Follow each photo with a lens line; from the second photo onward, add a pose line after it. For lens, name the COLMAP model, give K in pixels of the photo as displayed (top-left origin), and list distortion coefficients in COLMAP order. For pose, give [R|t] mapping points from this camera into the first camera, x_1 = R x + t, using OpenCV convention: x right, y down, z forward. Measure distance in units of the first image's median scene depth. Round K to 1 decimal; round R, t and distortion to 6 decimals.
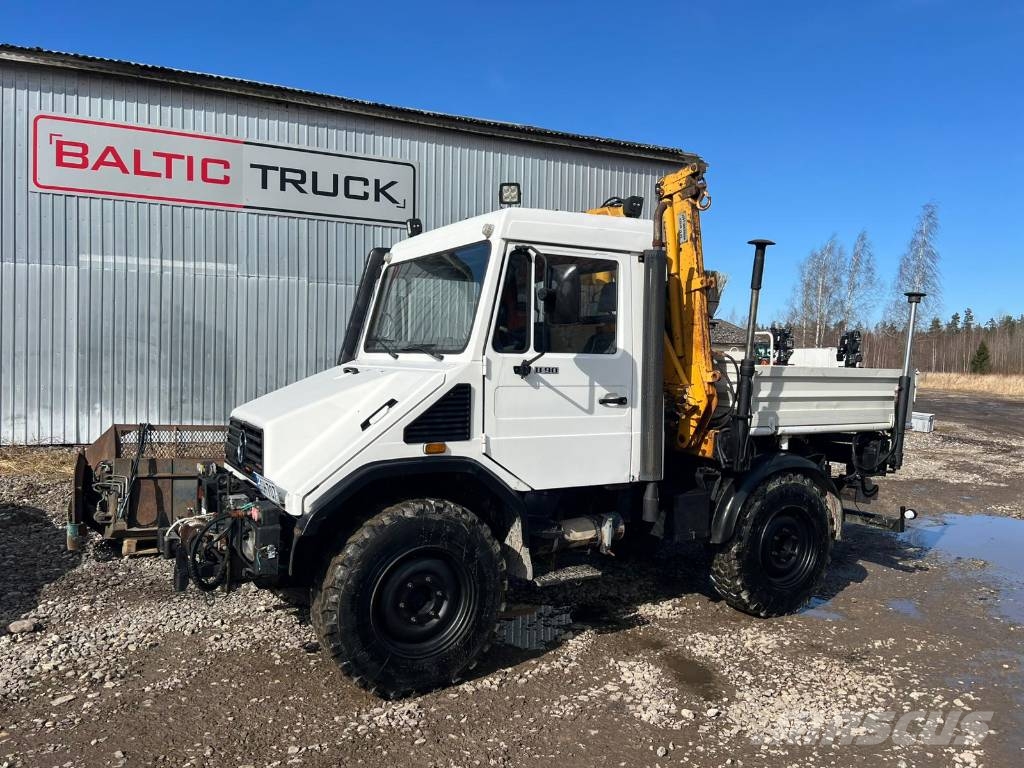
lens RADIAL K [[776.5, 0, 516.9], [0, 776.5, 379.3], [0, 0, 1]] dist [0.047911, -0.058698]
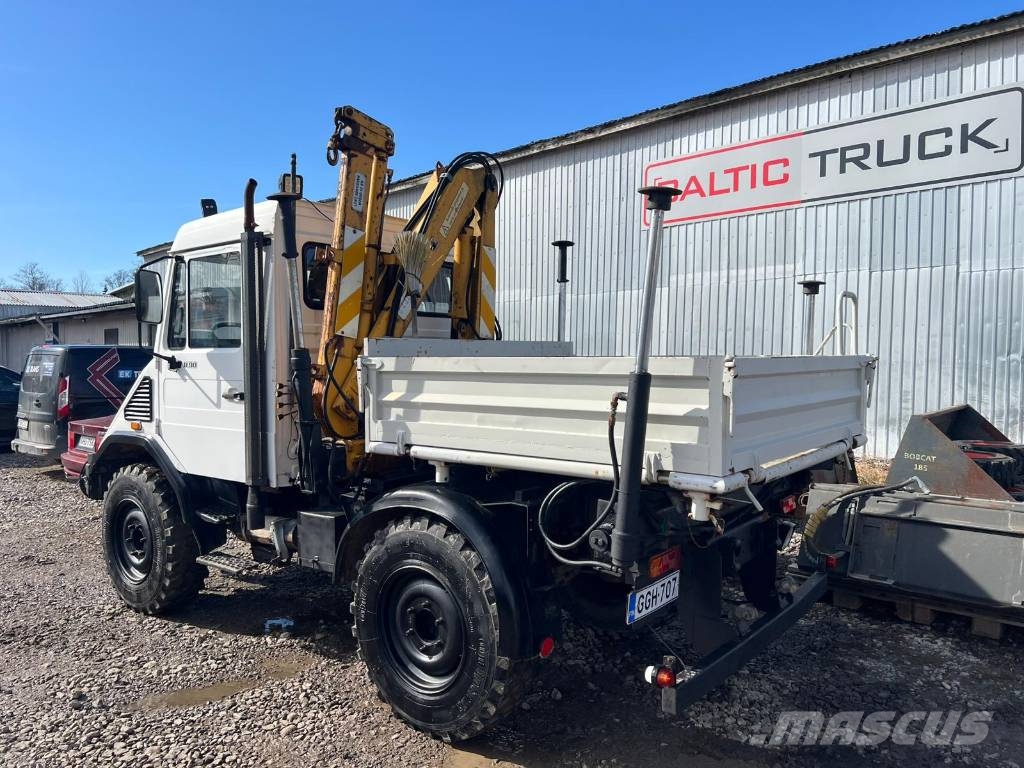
lens RADIAL K [[776.5, 0, 509.4], [0, 776.5, 381.4], [0, 0, 1]] dist [0.047911, -0.058698]
pose [[0.344632, 0.004933, -0.938725, 0.444071], [-0.016544, 0.999863, -0.000820, 0.001820], [0.938592, 0.015813, 0.344666, 0.377061]]
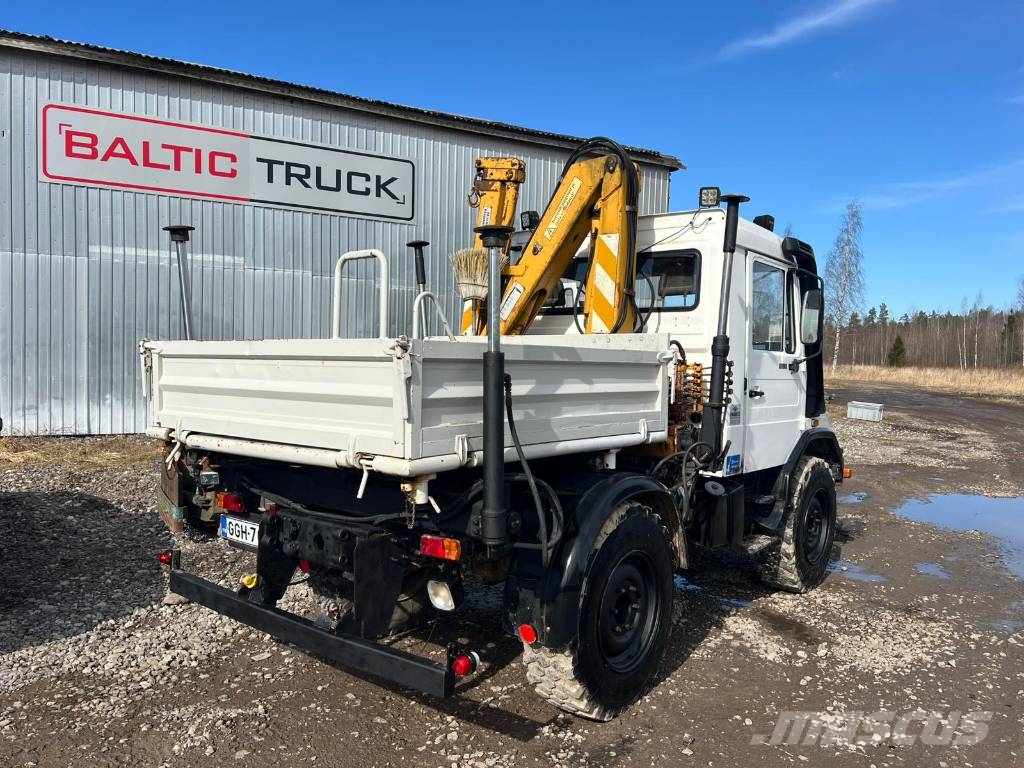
lens RADIAL K [[776.5, 0, 511.9], [0, 776.5, 383.4], [0, 0, 1]] dist [0.047911, -0.058698]
pose [[0.996679, 0.001194, 0.081426, -0.100926], [-0.002540, 0.999862, 0.016431, -0.000735], [-0.081395, -0.016583, 0.996544, -0.044725]]
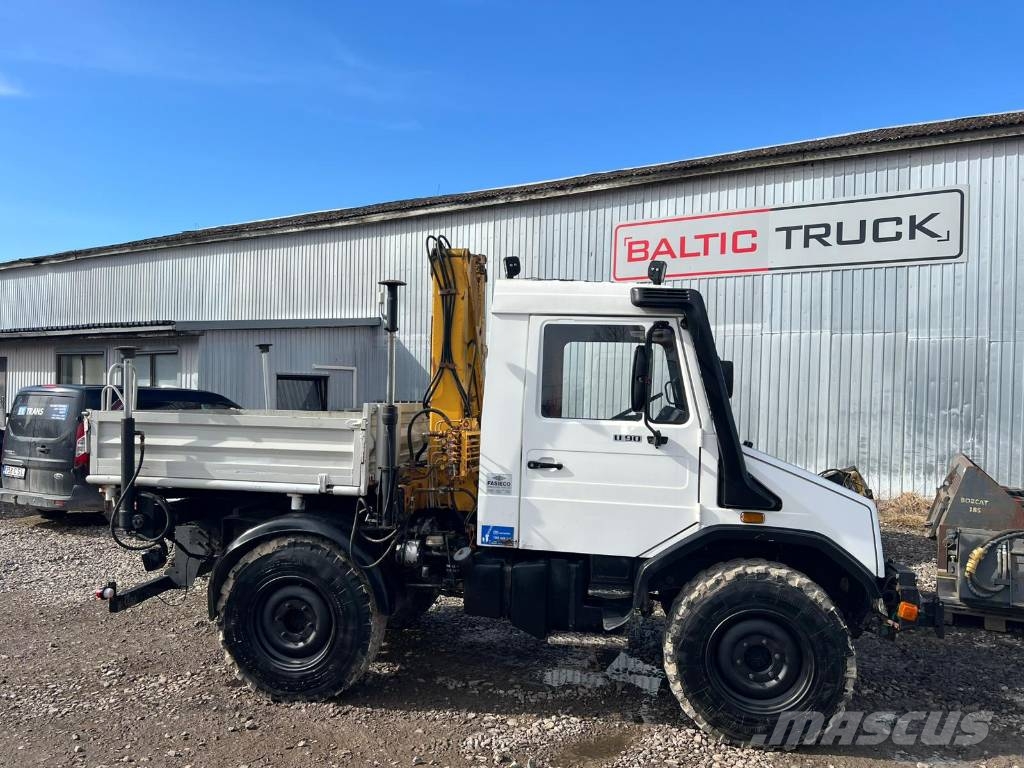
lens RADIAL K [[776.5, 0, 508.1], [0, 776.5, 385.0], [0, 0, 1]] dist [0.047911, -0.058698]
pose [[0.554997, -0.017793, -0.831662, 0.363153], [-0.026474, 0.998887, -0.039038, -0.012758], [0.831431, 0.043684, 0.553908, 0.129319]]
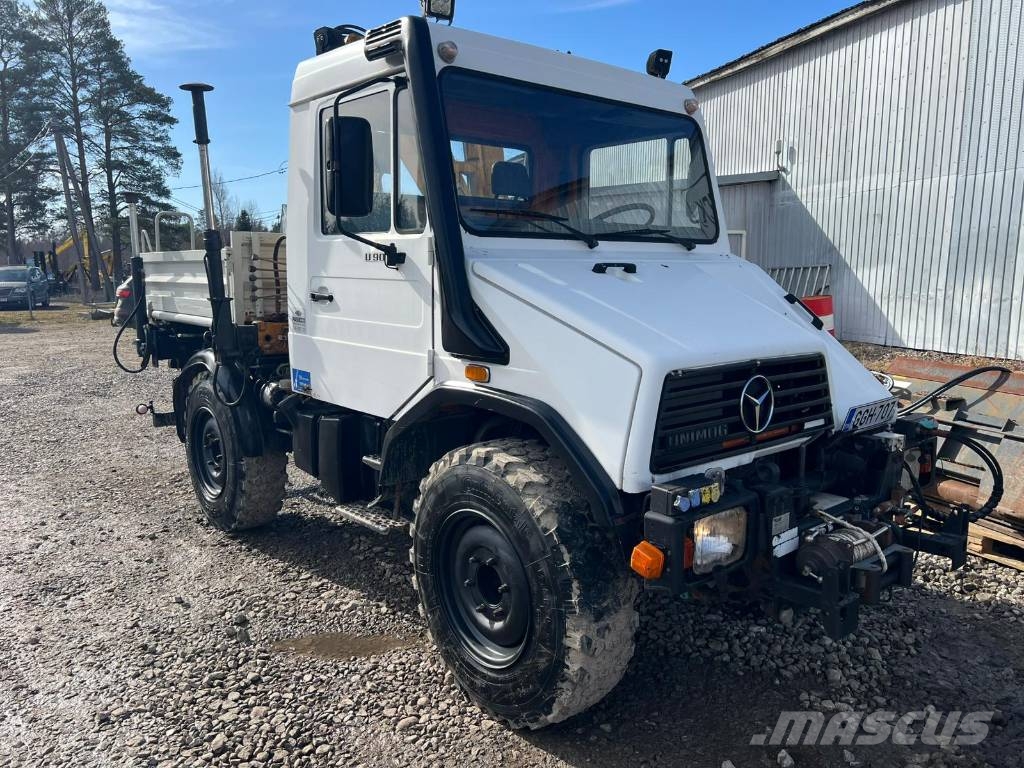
lens RADIAL K [[776.5, 0, 505.0], [0, 776.5, 382.7], [0, 0, 1]] dist [0.047911, -0.058698]
pose [[-0.106159, 0.119978, -0.987084, 0.351602], [-0.020003, 0.992235, 0.122755, 0.005445], [0.994148, 0.032776, -0.102935, 0.452739]]
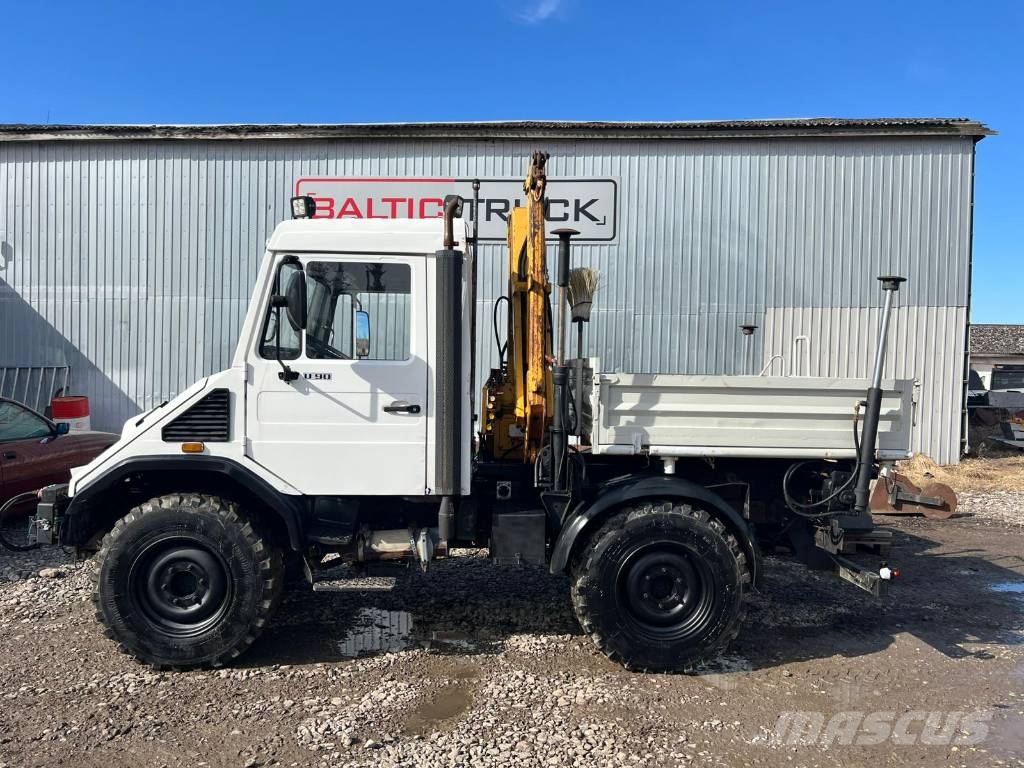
lens RADIAL K [[776.5, 0, 507.3], [0, 776.5, 384.3], [0, 0, 1]] dist [0.047911, -0.058698]
pose [[0.874775, 0.002007, -0.484524, 0.269862], [-0.012232, 0.999764, -0.017941, 0.004984], [0.484374, 0.021621, 0.874594, 0.083424]]
